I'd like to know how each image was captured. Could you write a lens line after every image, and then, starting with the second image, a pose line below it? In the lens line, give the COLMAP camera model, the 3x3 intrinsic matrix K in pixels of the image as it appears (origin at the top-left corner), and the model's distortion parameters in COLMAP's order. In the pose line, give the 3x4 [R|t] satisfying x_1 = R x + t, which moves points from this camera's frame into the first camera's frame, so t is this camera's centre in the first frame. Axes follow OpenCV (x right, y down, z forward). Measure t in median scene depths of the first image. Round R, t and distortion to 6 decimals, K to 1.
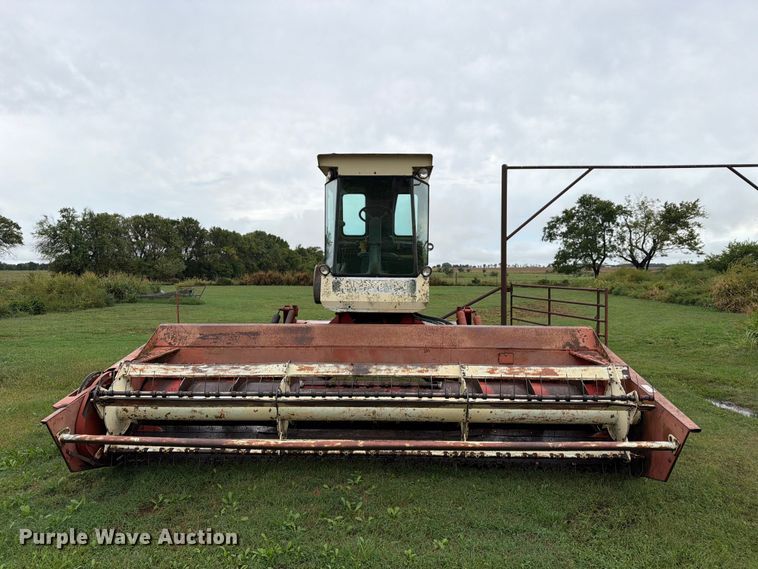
lens RADIAL K [[540.2, 0, 372.7], [0, 540.2, 285.4], [0, 0, 1]] dist [0.008925, -0.024852]
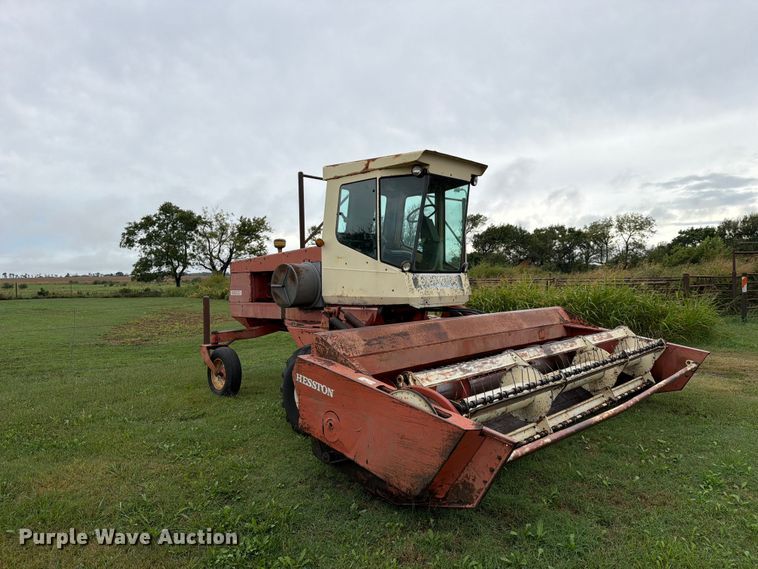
lens RADIAL K [[540.2, 0, 382.2], [0, 540.2, 302.5], [0, 0, 1]] dist [0.008925, -0.024852]
pose [[0.651362, -0.043621, 0.757512, -0.109246], [0.033266, 0.999028, 0.028925, 0.000960], [-0.758038, 0.006359, 0.652180, 0.049018]]
